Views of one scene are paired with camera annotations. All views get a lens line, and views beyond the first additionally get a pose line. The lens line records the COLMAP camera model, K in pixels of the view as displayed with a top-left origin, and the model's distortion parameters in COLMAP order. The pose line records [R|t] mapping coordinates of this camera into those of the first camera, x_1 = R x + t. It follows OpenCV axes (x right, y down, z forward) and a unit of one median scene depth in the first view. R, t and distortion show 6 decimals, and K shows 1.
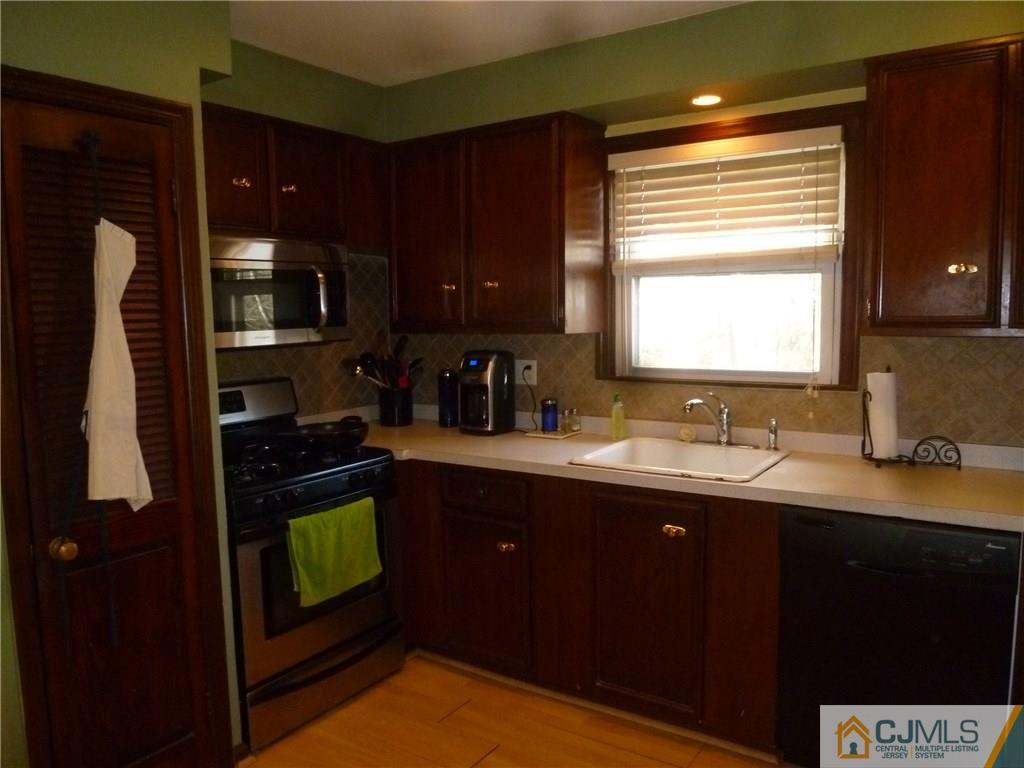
lens RADIAL K [[775.7, 0, 512.0], [0, 775.7, 384.0], [0, 0, 1]] dist [-0.031369, -0.006473]
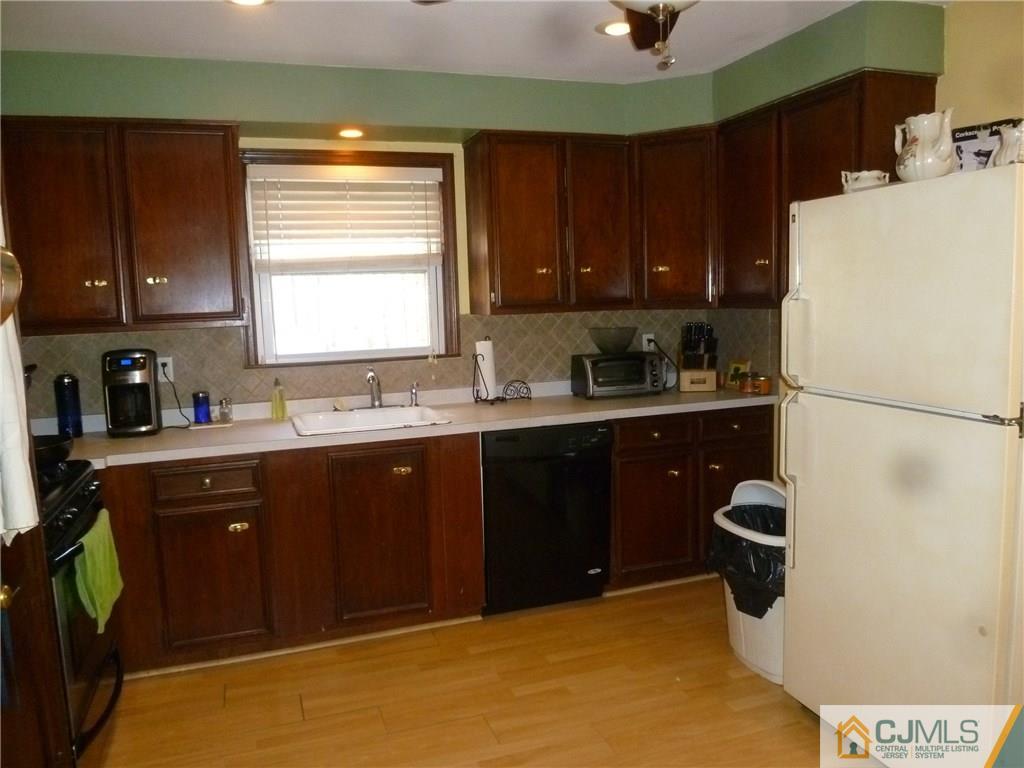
lens RADIAL K [[775.7, 0, 512.0], [0, 775.7, 384.0], [0, 0, 1]] dist [-0.031369, -0.006473]
pose [[0.607611, -0.093483, 0.788714, -0.587260], [0.101978, 0.994012, 0.039254, 0.012122], [-0.787661, 0.056581, 0.613505, 0.047789]]
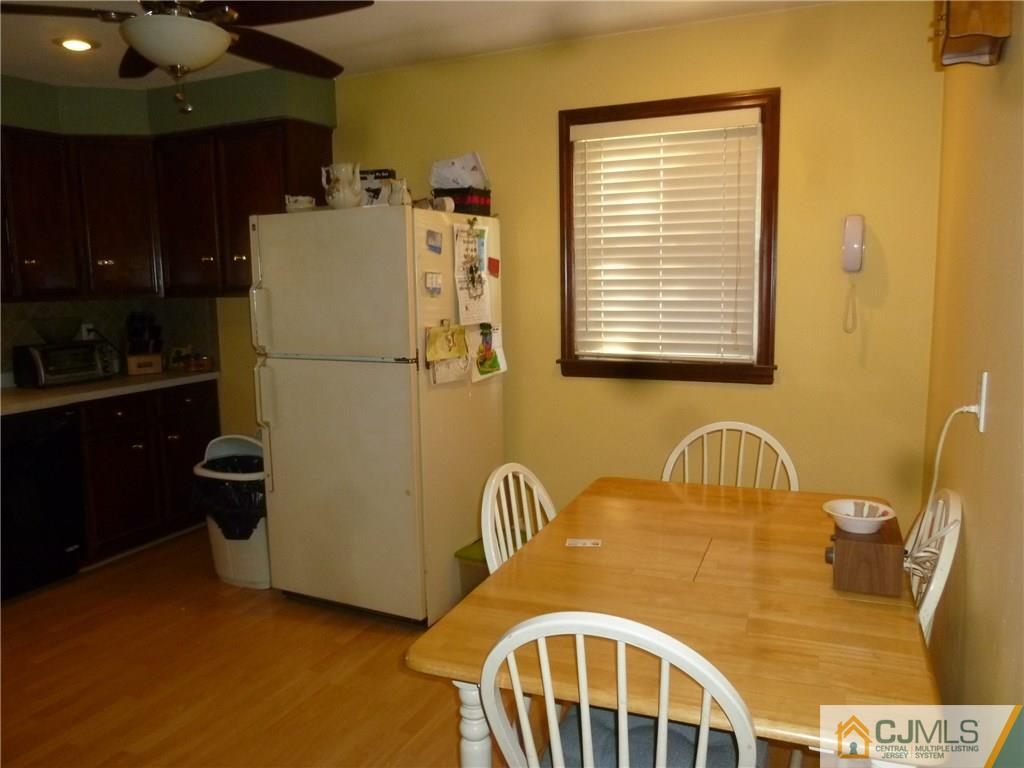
lens RADIAL K [[775.7, 0, 512.0], [0, 775.7, 384.0], [0, 0, 1]] dist [-0.031369, -0.006473]
pose [[-0.135666, -0.119720, 0.983495, -0.896939], [0.120823, 0.983264, 0.136359, 0.012878], [-0.983360, 0.137328, -0.118930, 0.107330]]
